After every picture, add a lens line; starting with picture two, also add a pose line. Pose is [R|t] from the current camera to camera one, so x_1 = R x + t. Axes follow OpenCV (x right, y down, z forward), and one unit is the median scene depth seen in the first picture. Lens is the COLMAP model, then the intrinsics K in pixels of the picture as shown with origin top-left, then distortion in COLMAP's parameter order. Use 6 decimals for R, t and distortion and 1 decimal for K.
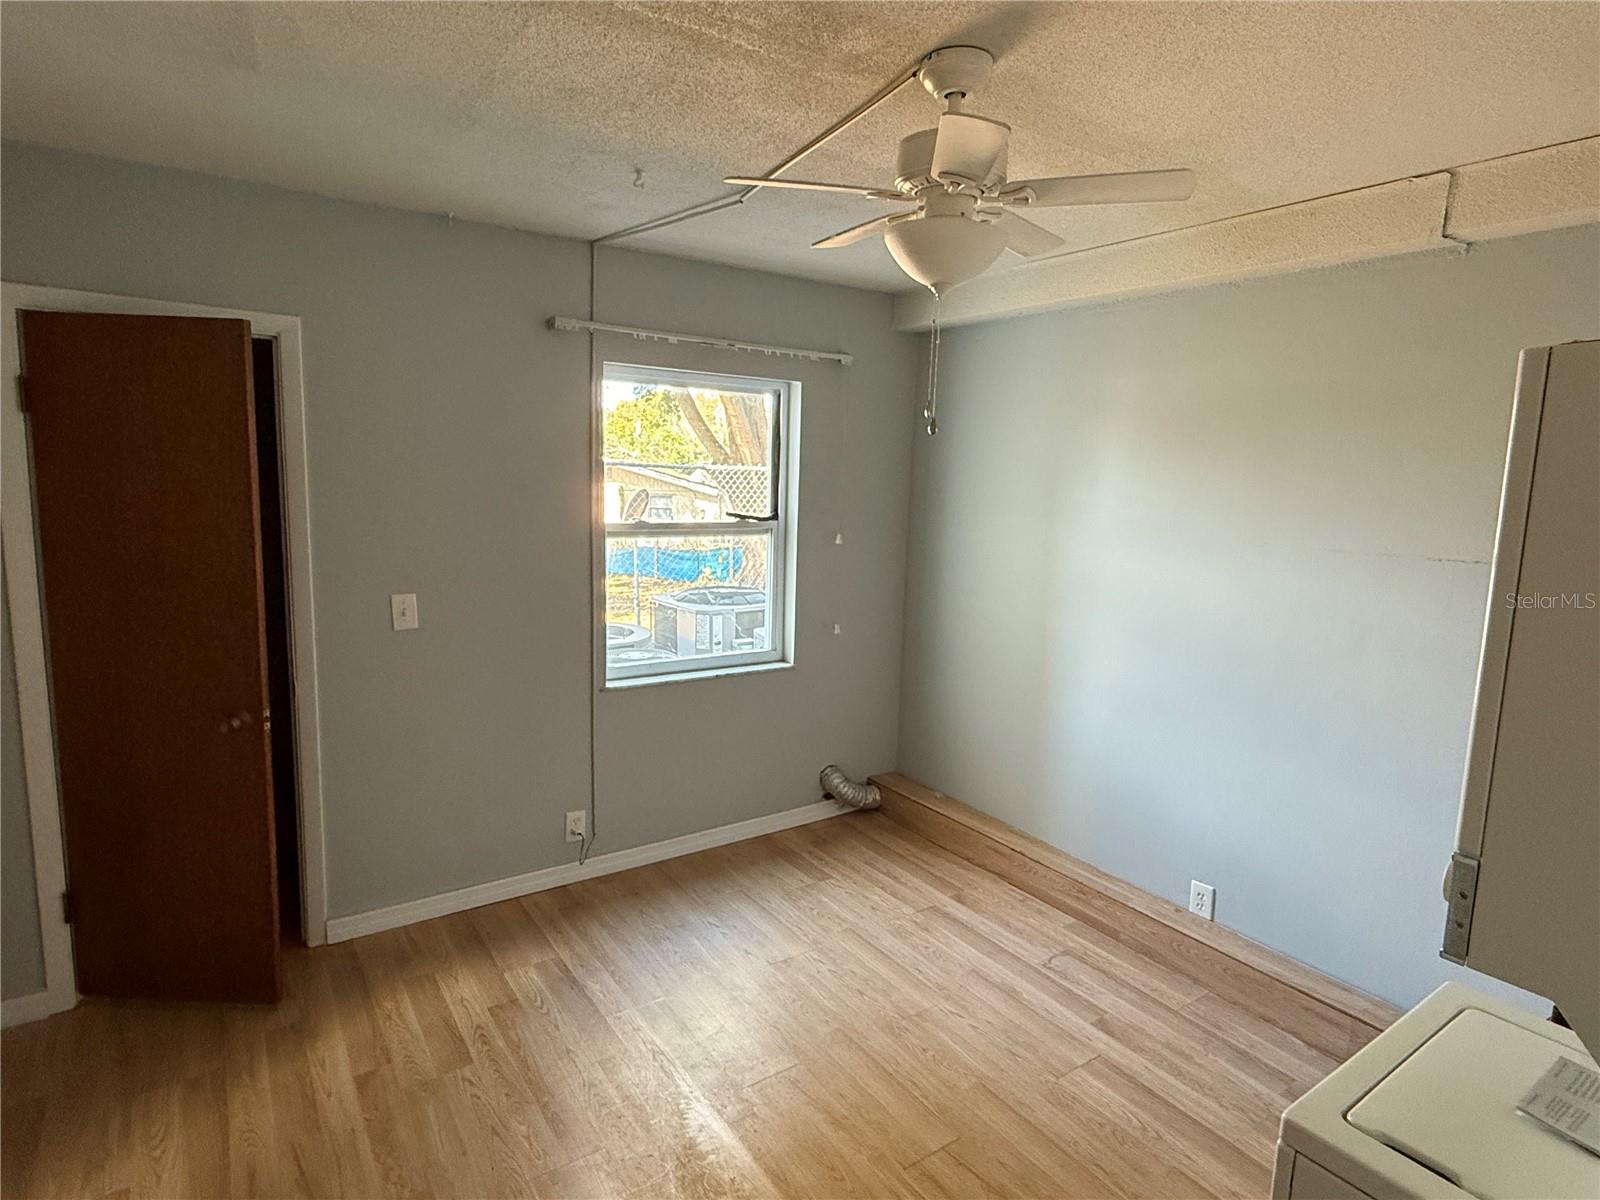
lens RADIAL K [[870.0, 0, 796.3], [0, 870.0, 600.0], [0, 0, 1]] dist [-0.000176, -0.000233]
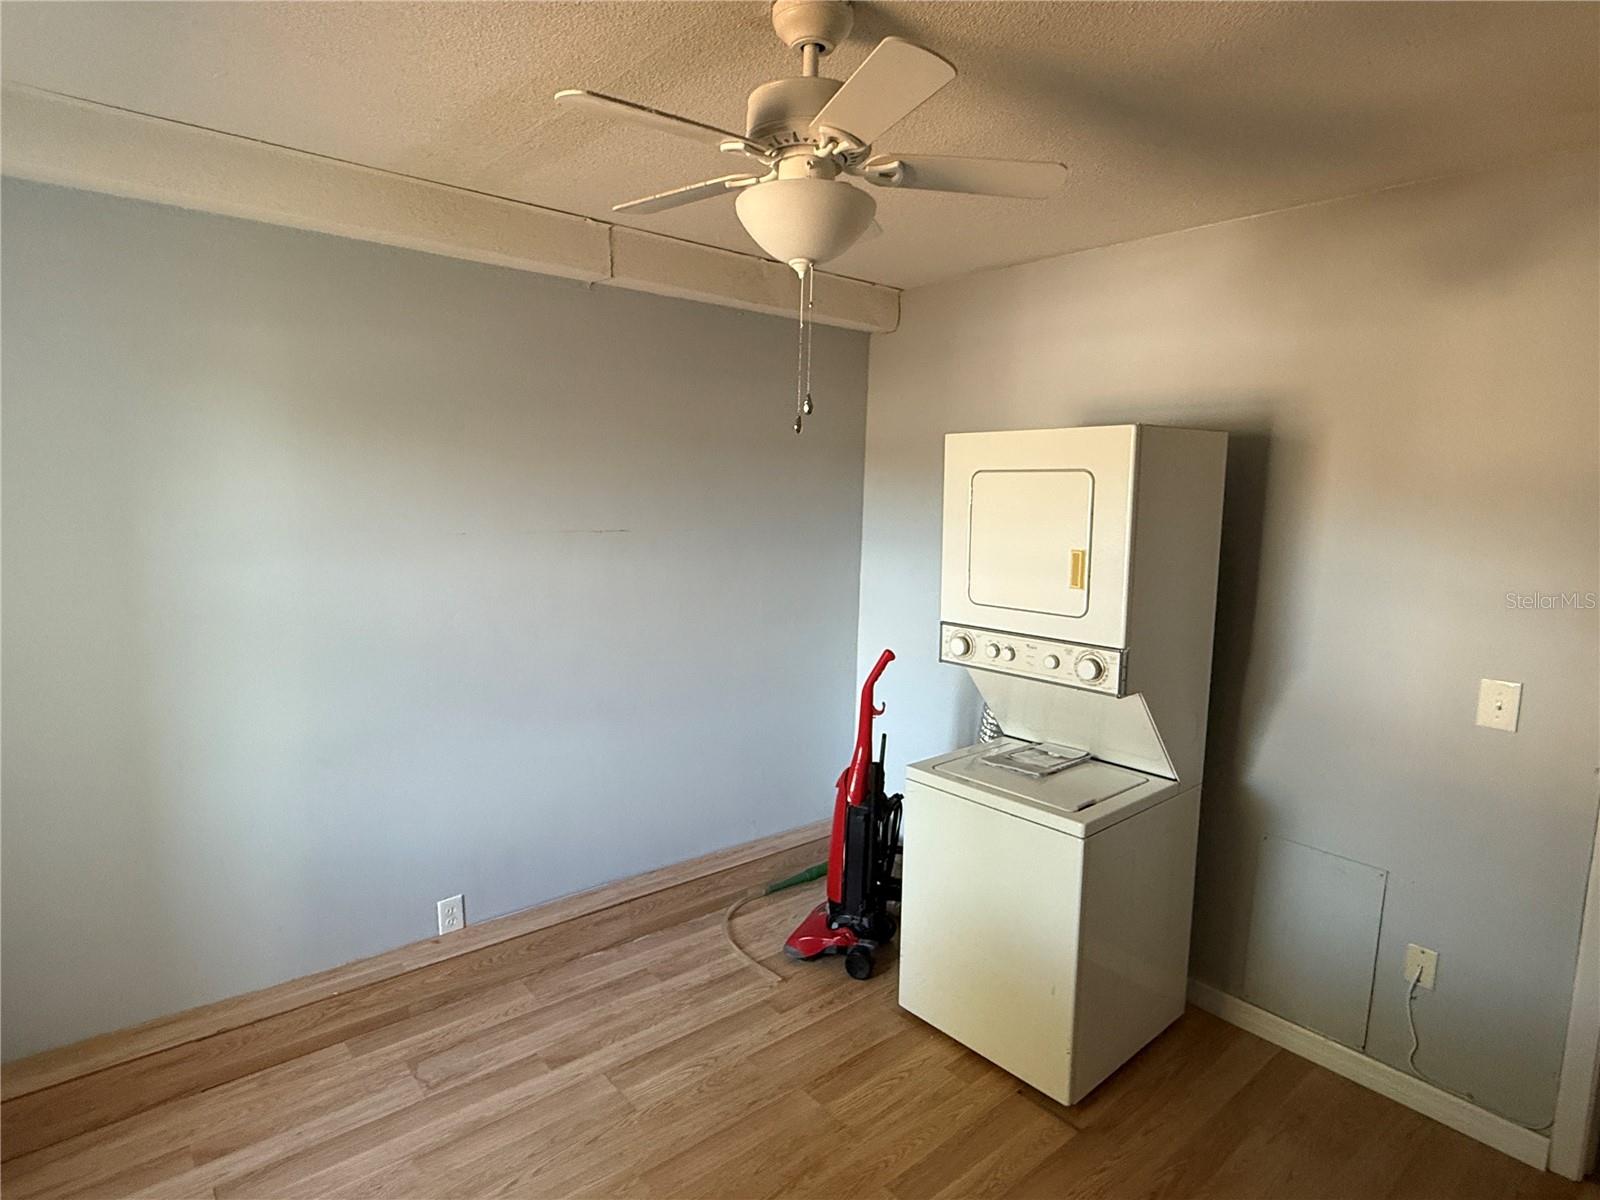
lens RADIAL K [[870.0, 0, 793.3], [0, 870.0, 595.9], [0, 0, 1]] dist [-0.000176, -0.000233]
pose [[-0.093227, -0.163063, 0.982201, -0.473088], [0.124761, 0.976809, 0.174010, -0.119923], [-0.987797, 0.138763, -0.070721, 0.701059]]
